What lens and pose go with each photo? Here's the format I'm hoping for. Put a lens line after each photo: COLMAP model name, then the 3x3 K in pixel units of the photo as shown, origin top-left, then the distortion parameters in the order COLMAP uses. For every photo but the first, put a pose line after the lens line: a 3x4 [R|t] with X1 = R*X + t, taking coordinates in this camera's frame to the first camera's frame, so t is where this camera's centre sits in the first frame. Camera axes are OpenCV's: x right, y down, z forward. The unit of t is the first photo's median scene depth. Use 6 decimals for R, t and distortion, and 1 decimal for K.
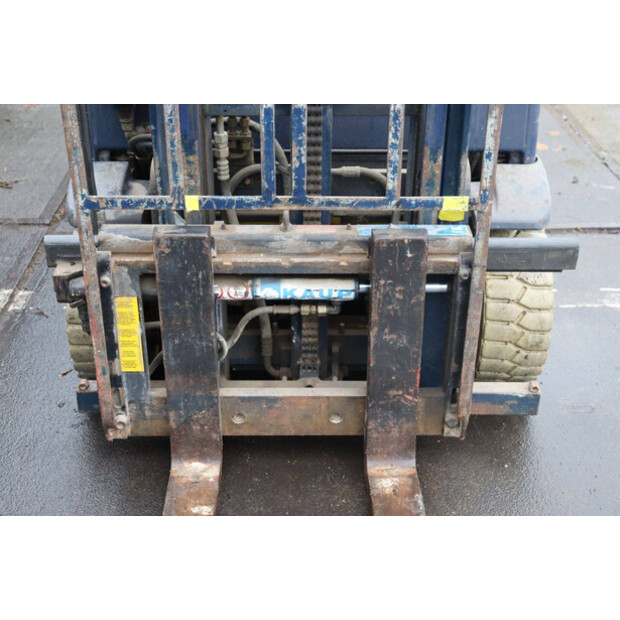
lens RADIAL K [[903.9, 0, 310.0], [0, 903.9, 310.0], [0, 0, 1]] dist [0.075233, 0.084143]
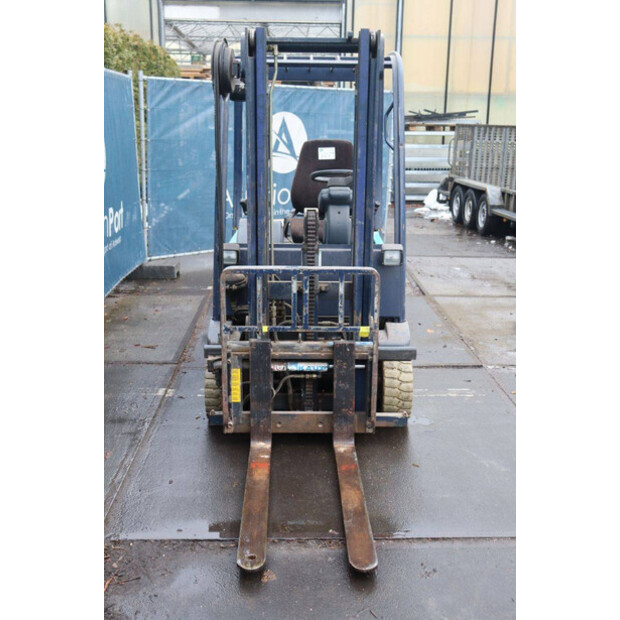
lens RADIAL K [[725.5, 0, 310.0], [0, 725.5, 310.0], [0, 0, 1]] dist [-0.010981, -0.013856]
pose [[0.999965, 0.001468, 0.008296, -0.014996], [0.000682, 0.967375, -0.253350, 0.324020], [-0.008397, 0.253346, 0.967339, -0.943286]]
